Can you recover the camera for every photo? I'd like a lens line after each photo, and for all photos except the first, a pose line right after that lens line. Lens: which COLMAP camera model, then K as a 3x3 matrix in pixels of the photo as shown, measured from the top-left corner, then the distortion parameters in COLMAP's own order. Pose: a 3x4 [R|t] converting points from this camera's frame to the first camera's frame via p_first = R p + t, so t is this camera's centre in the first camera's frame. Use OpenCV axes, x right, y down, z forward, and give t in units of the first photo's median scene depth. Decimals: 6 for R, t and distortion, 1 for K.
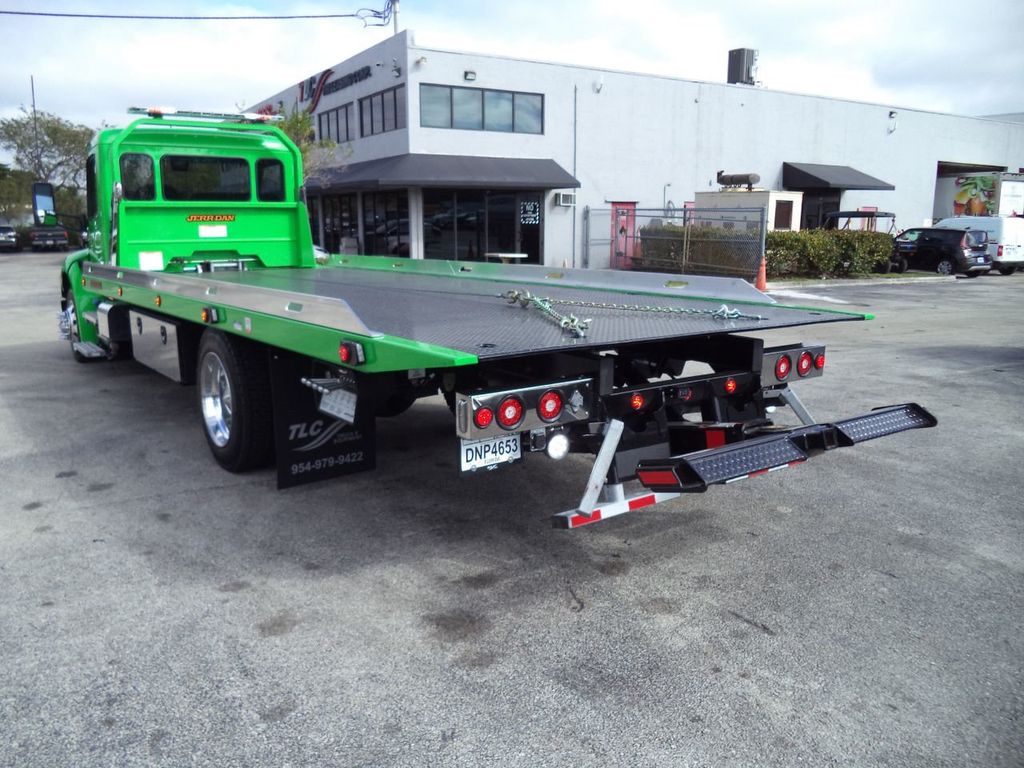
lens RADIAL K [[816.7, 0, 513.5], [0, 816.7, 376.7], [0, 0, 1]] dist [-0.029429, 0.005102]
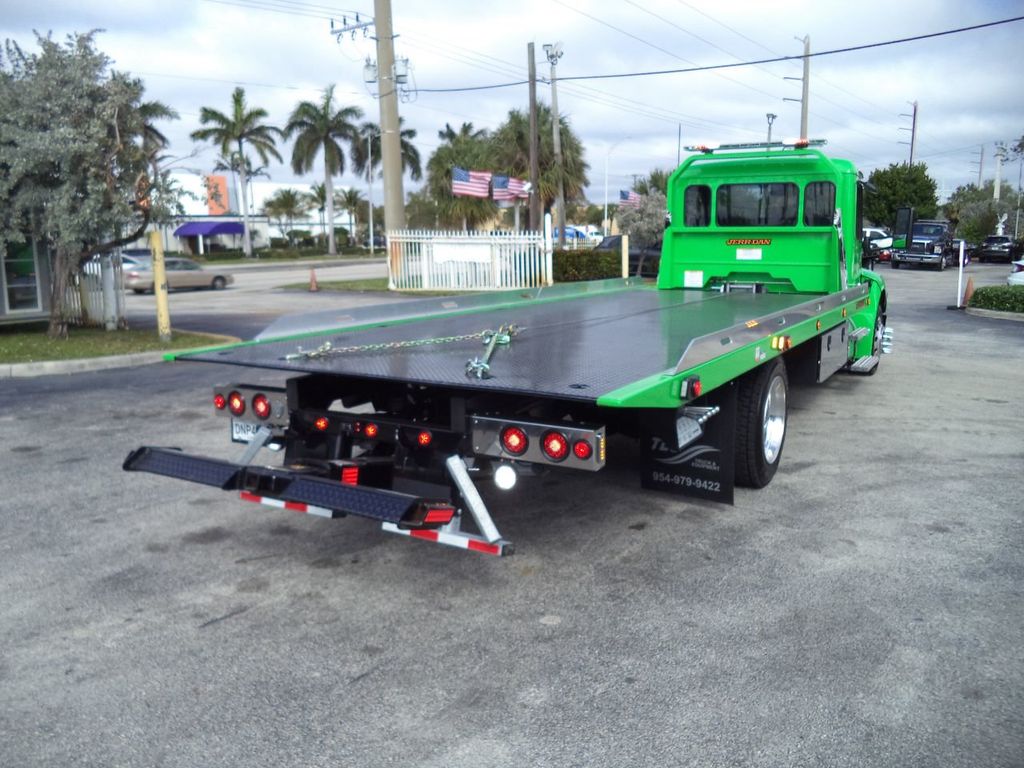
lens RADIAL K [[838.0, 0, 541.7], [0, 838.0, 376.0], [0, 0, 1]] dist [-0.029465, -0.006534]
pose [[0.413465, 0.153198, -0.897539, 0.202258], [-0.165878, 0.981921, 0.091186, -0.029607], [0.895283, 0.111180, 0.431403, 0.116478]]
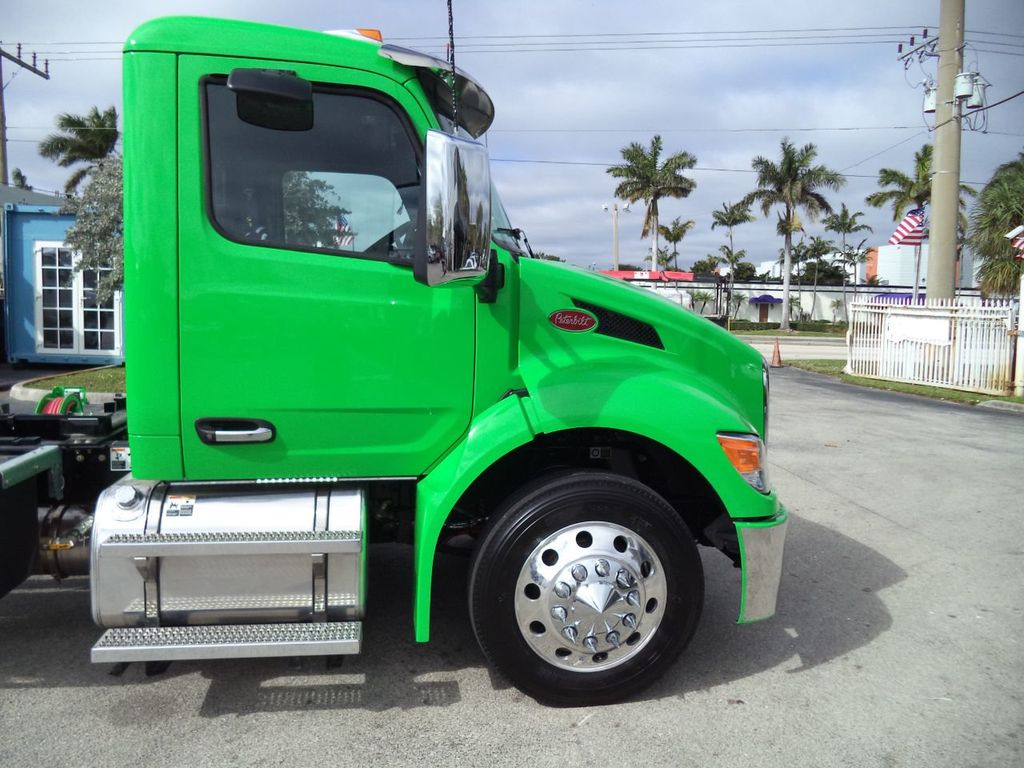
lens RADIAL K [[850.2, 0, 547.2], [0, 850.2, 378.9], [0, 0, 1]] dist [-0.034987, 0.010997]
pose [[-0.462210, 0.072415, -0.883809, -0.021139], [-0.191729, 0.964925, 0.179331, -0.103436], [0.865795, 0.252341, -0.432114, 0.544040]]
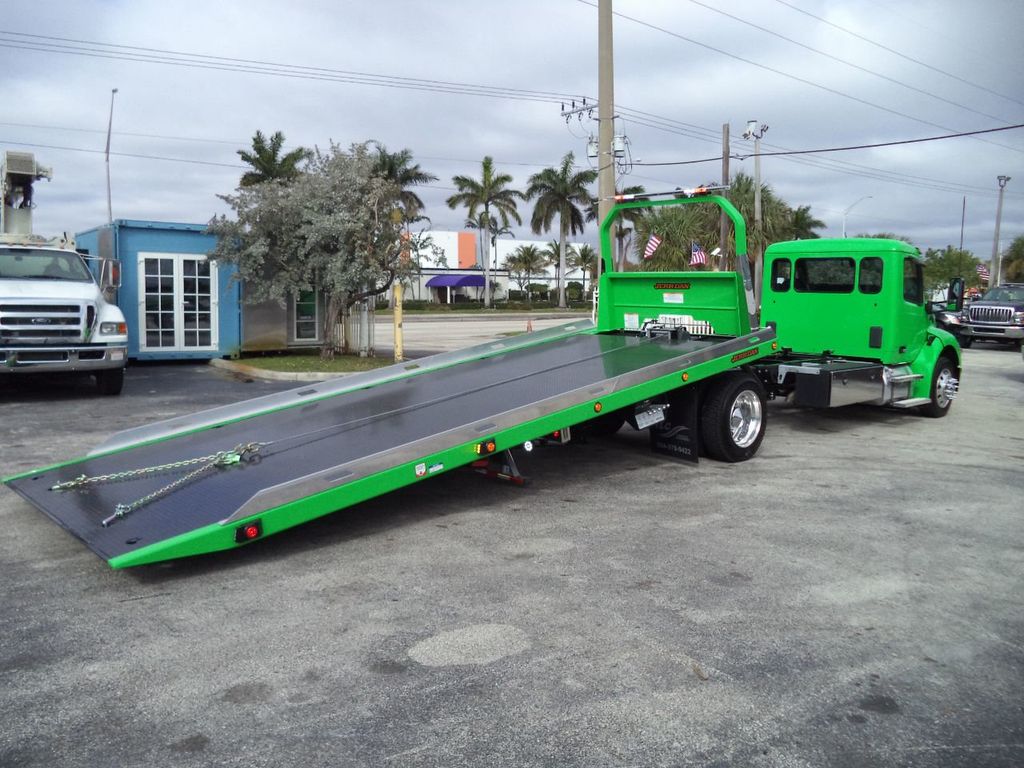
lens RADIAL K [[858.0, 0, 538.0], [0, 858.0, 368.7], [0, 0, 1]] dist [-0.022060, -0.006269]
pose [[0.139084, 0.097303, -0.985489, 0.382386], [-0.200699, 0.977278, 0.068168, -0.035426], [0.969730, 0.188305, 0.155452, 0.131294]]
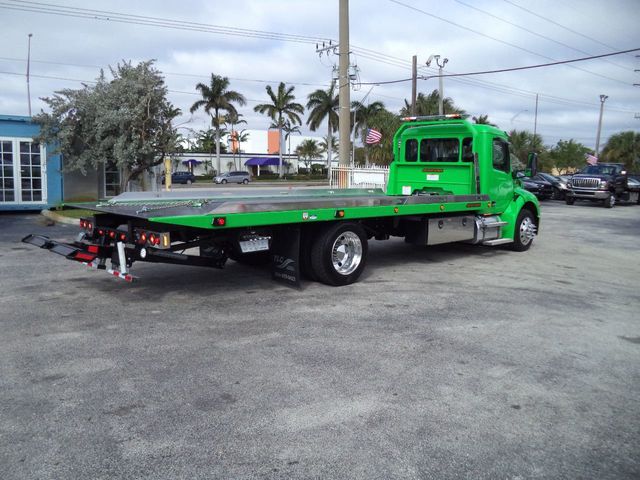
lens RADIAL K [[531.4, 0, 342.0], [0, 531.4, 236.8], [0, 0, 1]] dist [-0.034987, 0.010997]
pose [[0.163358, 0.132336, -0.977651, 0.323719], [-0.204393, 0.974002, 0.097690, -0.046535], [0.965162, 0.183867, 0.186159, 0.225491]]
